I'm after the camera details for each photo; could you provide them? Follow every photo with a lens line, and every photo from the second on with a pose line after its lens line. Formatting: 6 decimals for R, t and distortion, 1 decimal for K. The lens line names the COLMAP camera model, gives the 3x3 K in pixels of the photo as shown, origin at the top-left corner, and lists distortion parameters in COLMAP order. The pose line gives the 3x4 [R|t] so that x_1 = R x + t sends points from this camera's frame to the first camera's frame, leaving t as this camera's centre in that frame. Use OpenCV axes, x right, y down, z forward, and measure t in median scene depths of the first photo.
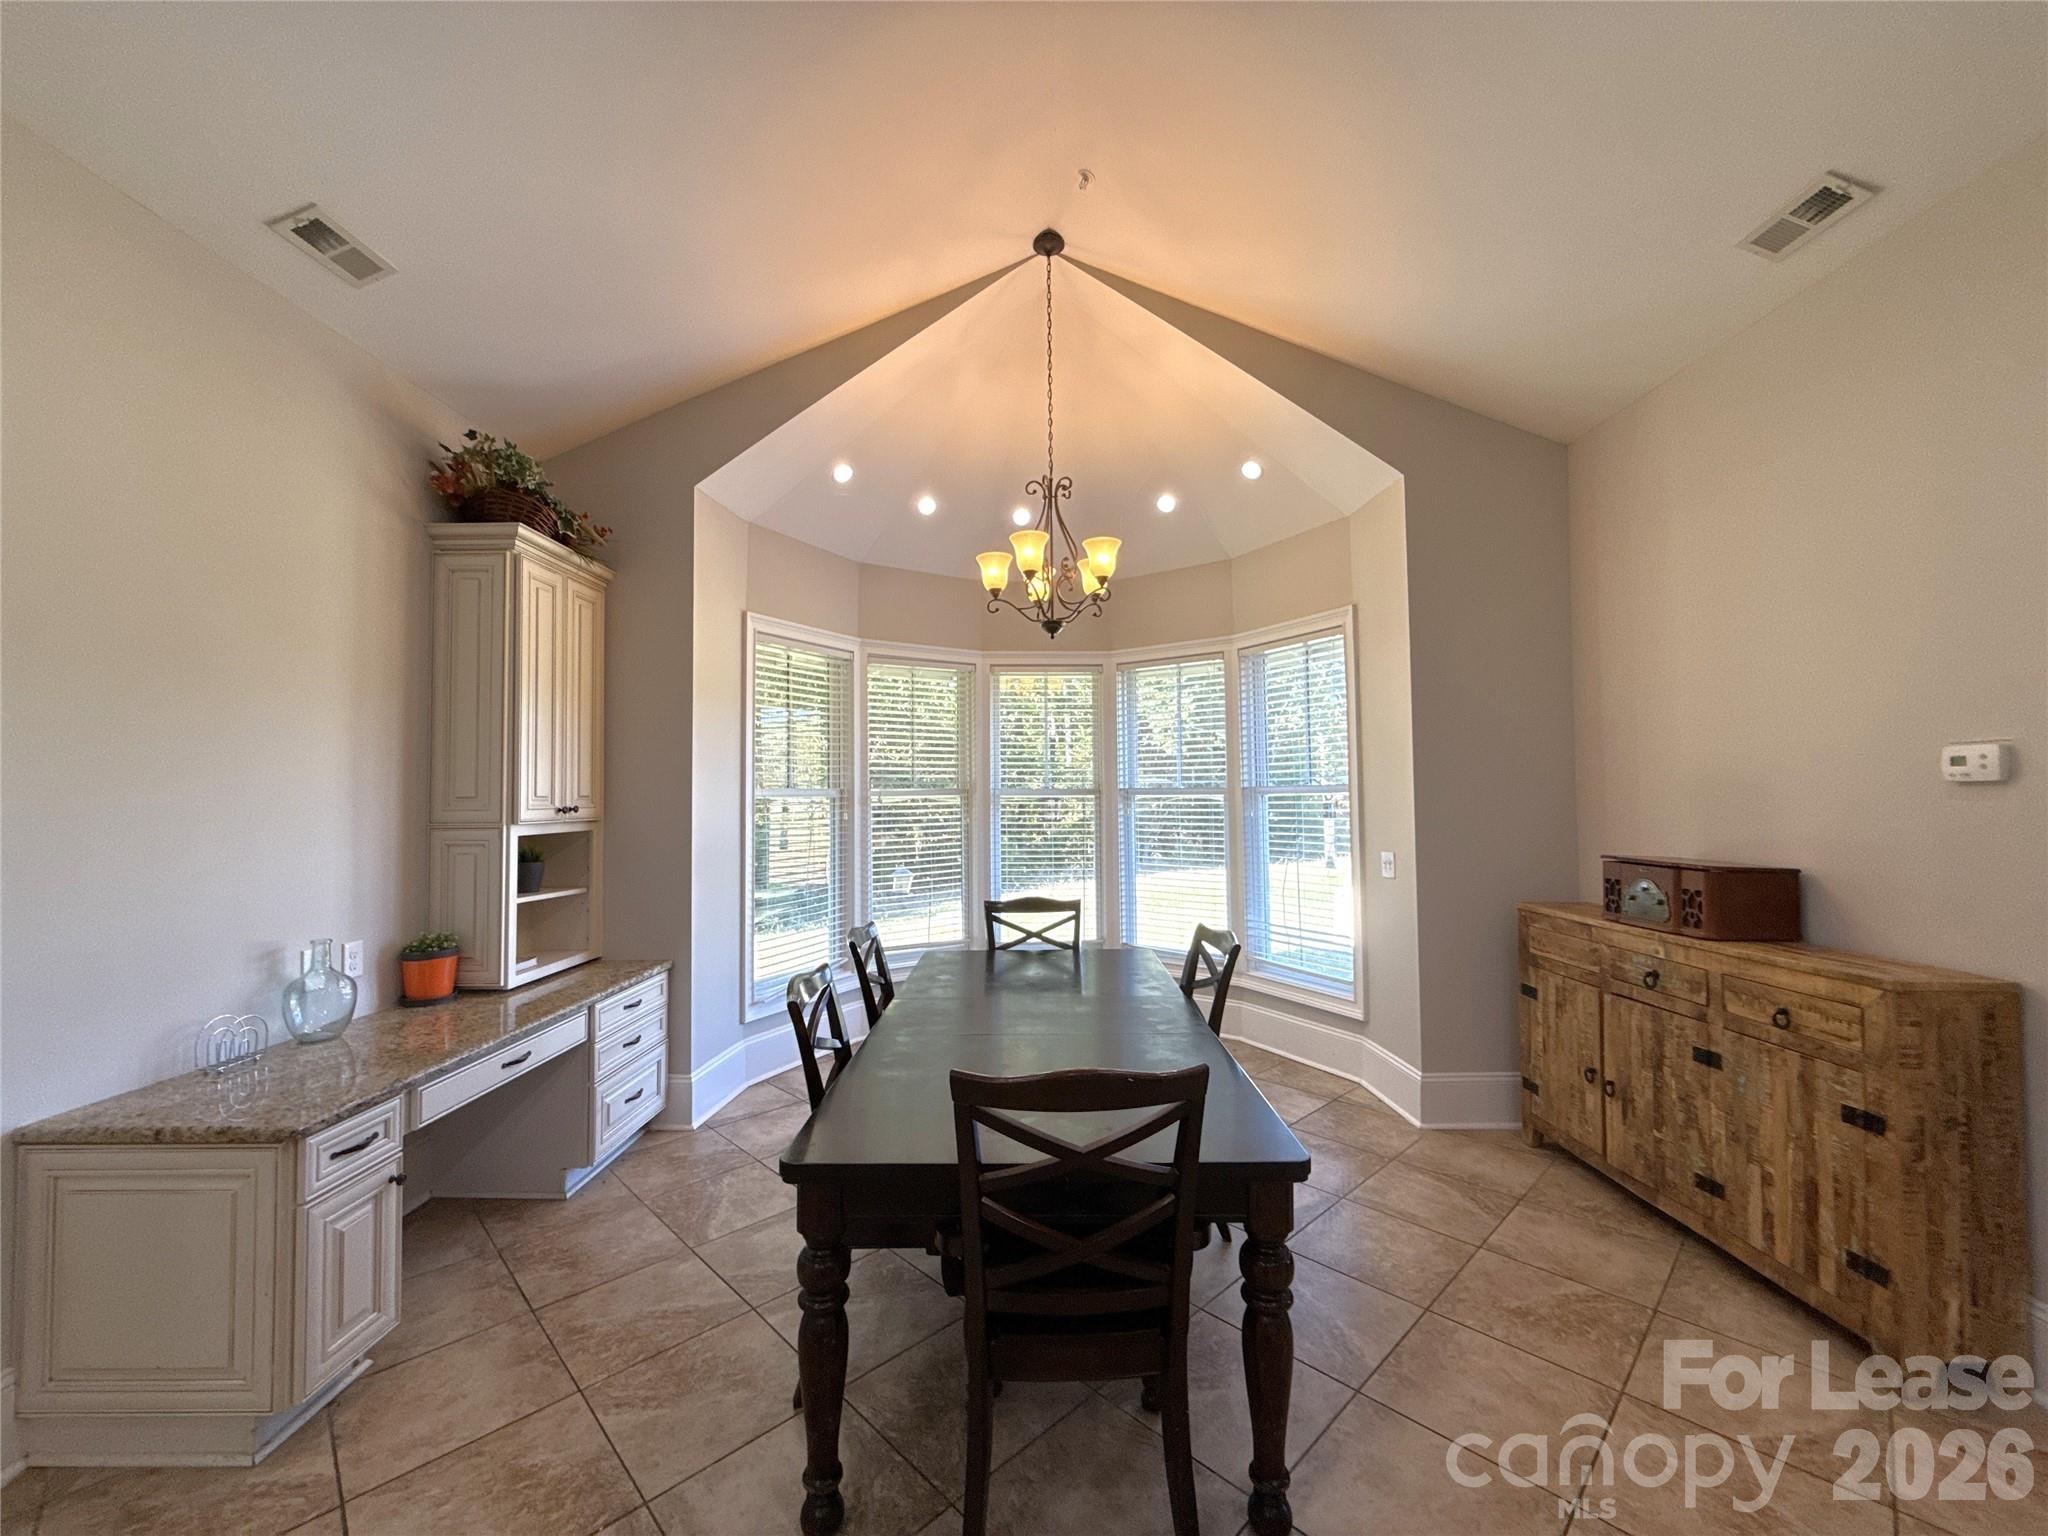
lens RADIAL K [[827.0, 0, 1017.4], [0, 827.0, 761.5], [0, 0, 1]] dist [-0.002578, 0.000126]
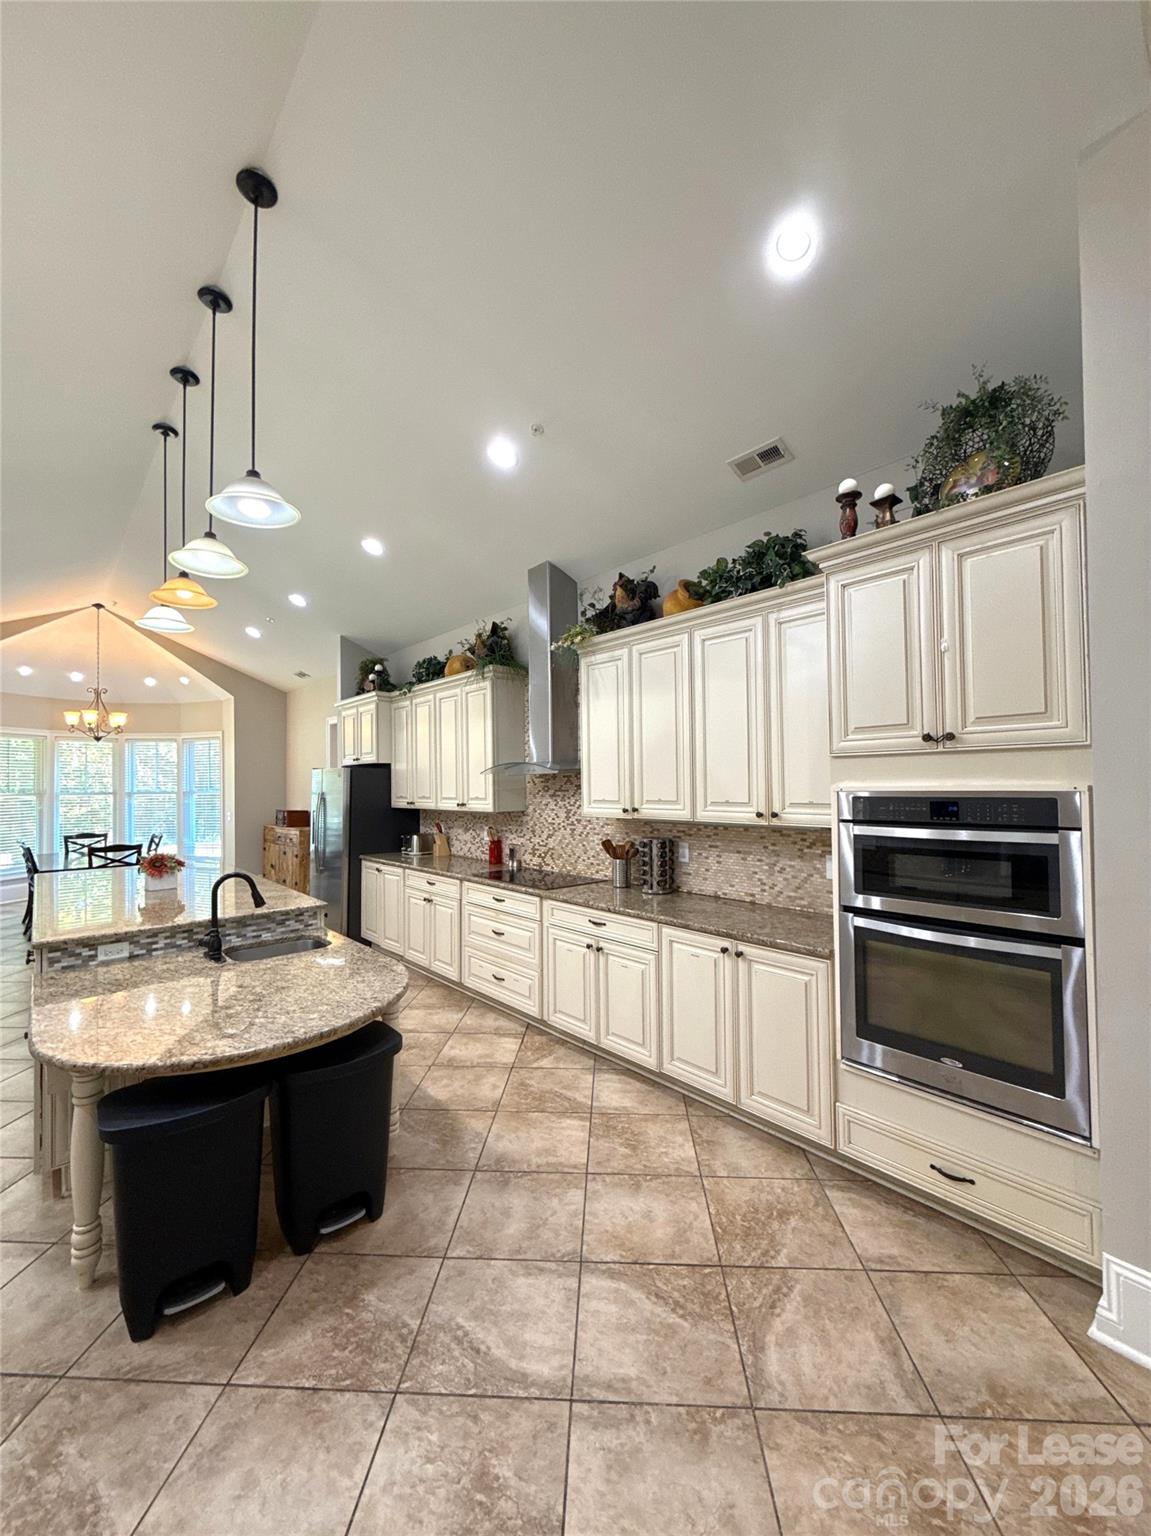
lens RADIAL K [[620.3, 0, 576.6], [0, 620.3, 764.9], [0, 0, 1]] dist [-0.002578, 0.000126]
pose [[0.737277, 0.015645, 0.675410, -0.246986], [-0.017812, 0.999834, -0.003716, -0.120932], [-0.675356, -0.009291, 0.737433, -2.329779]]
